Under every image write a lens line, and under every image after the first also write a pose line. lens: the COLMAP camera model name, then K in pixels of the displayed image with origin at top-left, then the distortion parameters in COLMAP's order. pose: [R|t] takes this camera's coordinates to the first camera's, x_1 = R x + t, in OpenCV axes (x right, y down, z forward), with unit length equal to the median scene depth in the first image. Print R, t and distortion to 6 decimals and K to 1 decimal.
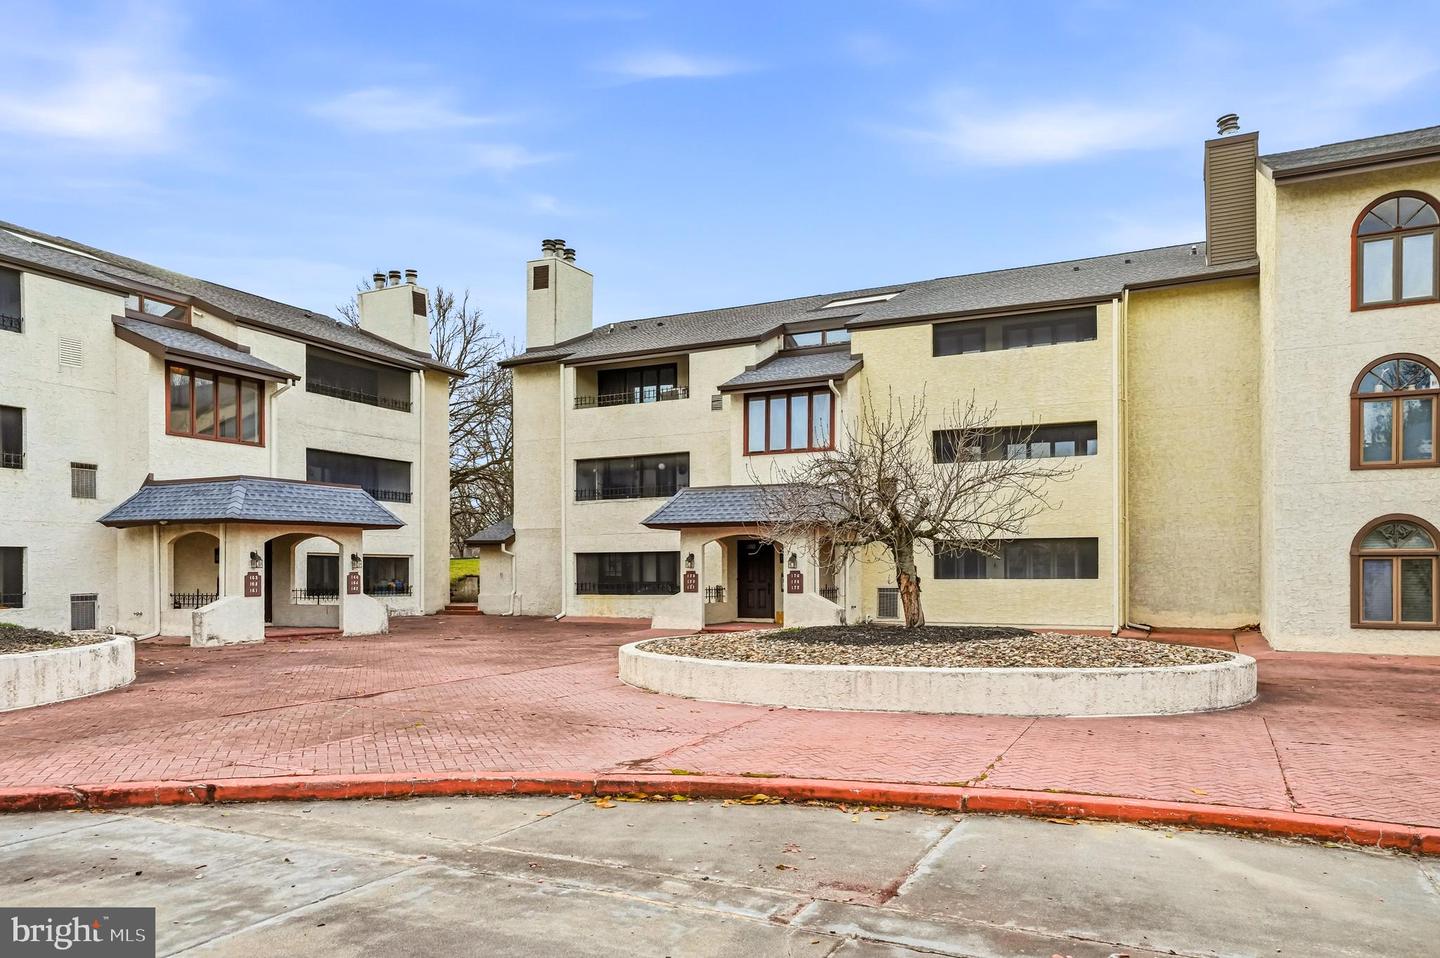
lens RADIAL K [[992.4, 0, 738.5], [0, 992.4, 575.6], [0, 0, 1]] dist [-0.001142, 0.000873]
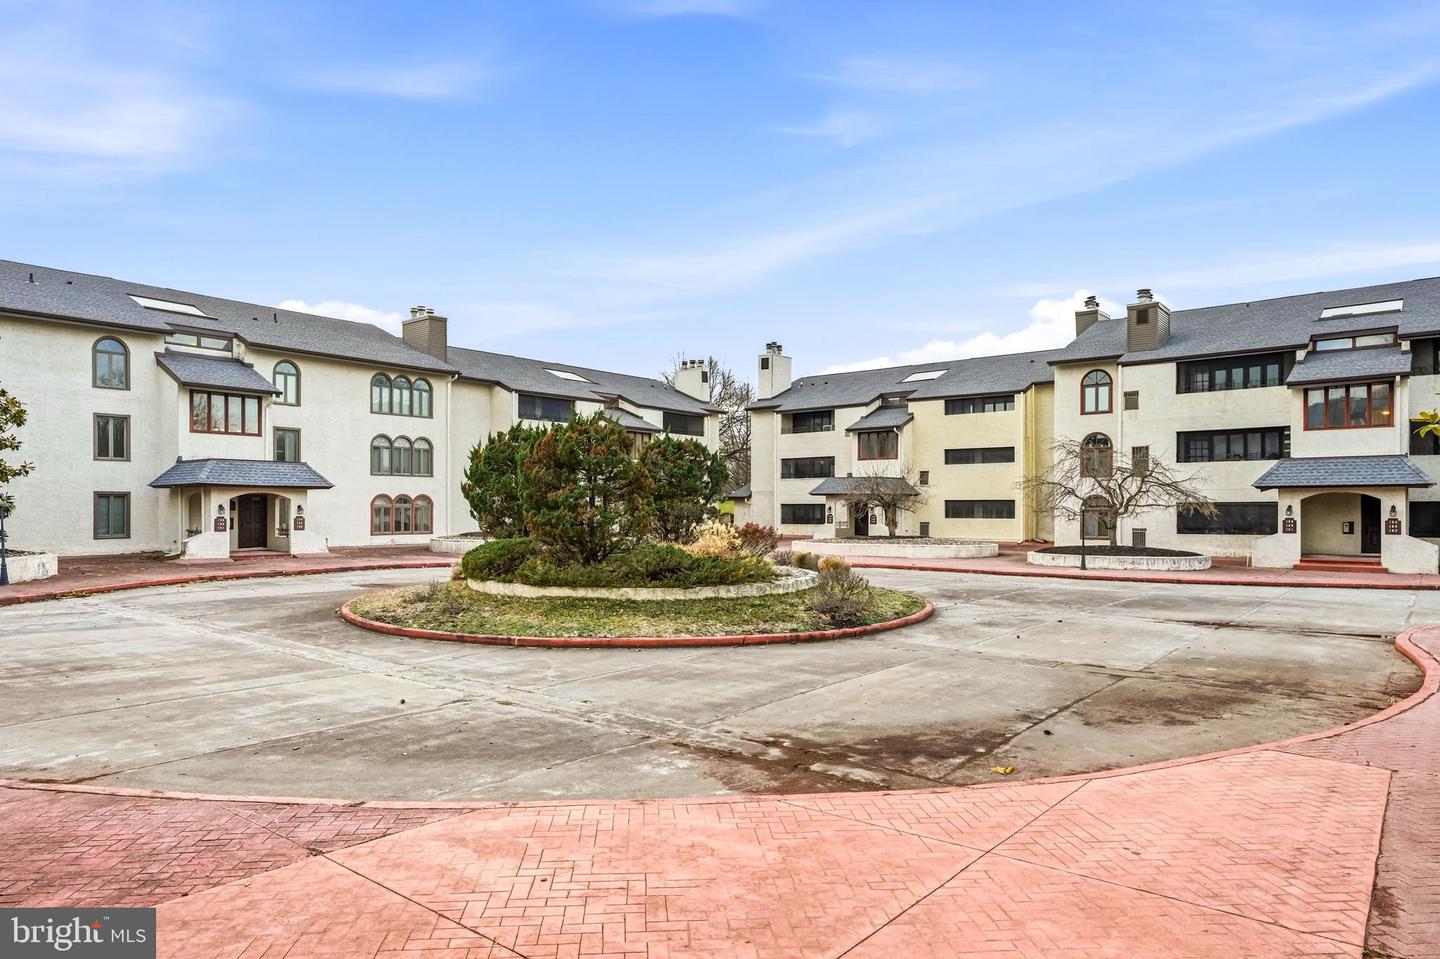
lens RADIAL K [[911.8, 0, 721.5], [0, 911.8, 487.6], [0, 0, 1]] dist [-0.001913, -0.000083]
pose [[0.972566, 0.000305, -0.232626, 0.167105], [-0.005897, 0.999710, -0.023341, -0.012390], [0.232551, 0.024073, 0.972286, -0.934686]]
